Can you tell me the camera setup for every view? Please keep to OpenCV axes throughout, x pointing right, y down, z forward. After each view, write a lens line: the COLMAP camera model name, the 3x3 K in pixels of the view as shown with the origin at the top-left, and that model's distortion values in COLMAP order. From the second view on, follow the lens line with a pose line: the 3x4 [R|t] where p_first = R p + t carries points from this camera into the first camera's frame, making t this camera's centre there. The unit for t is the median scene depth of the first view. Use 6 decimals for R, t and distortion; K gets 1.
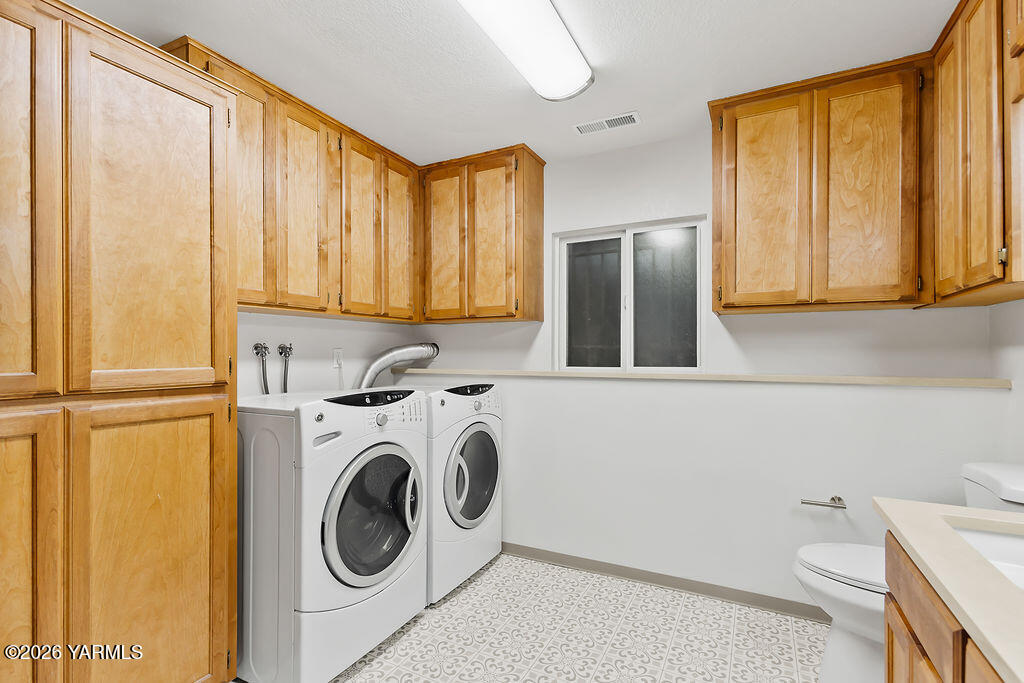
lens RADIAL K [[484.5, 0, 514.8], [0, 484.5, 355.6], [0, 0, 1]] dist [0.008186, 0.000394]
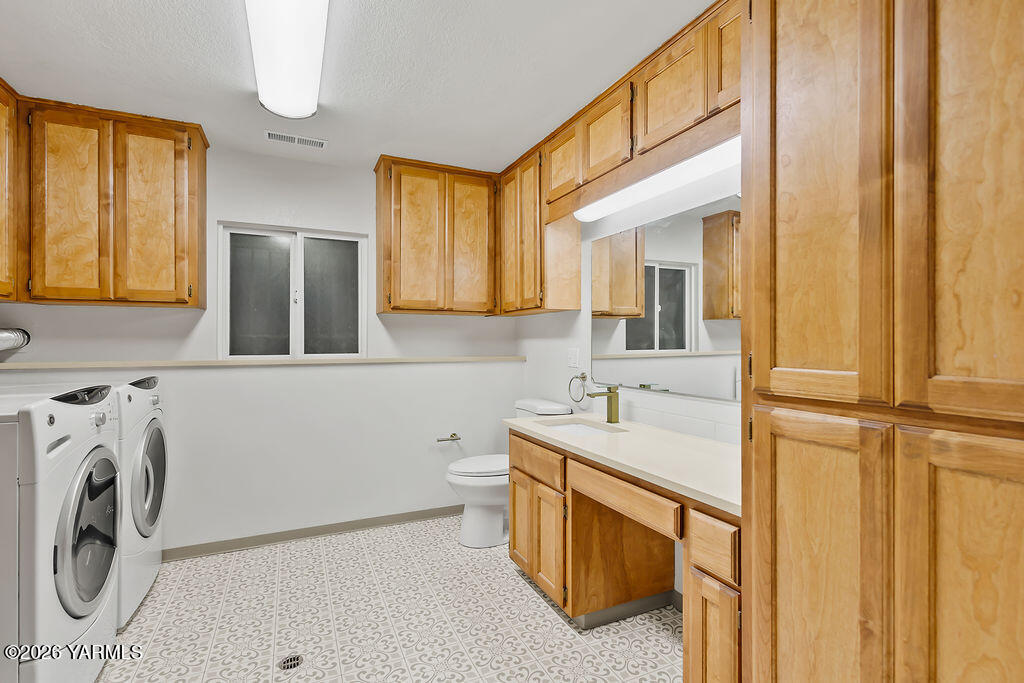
lens RADIAL K [[472.6, 0, 519.7], [0, 472.6, 346.9], [0, 0, 1]] dist [0.000867, -0.000456]
pose [[0.602801, -0.007102, 0.797860, -0.347594], [0.003176, 0.999974, 0.006502, 0.000430], [-0.797885, -0.001386, 0.602808, -0.073841]]
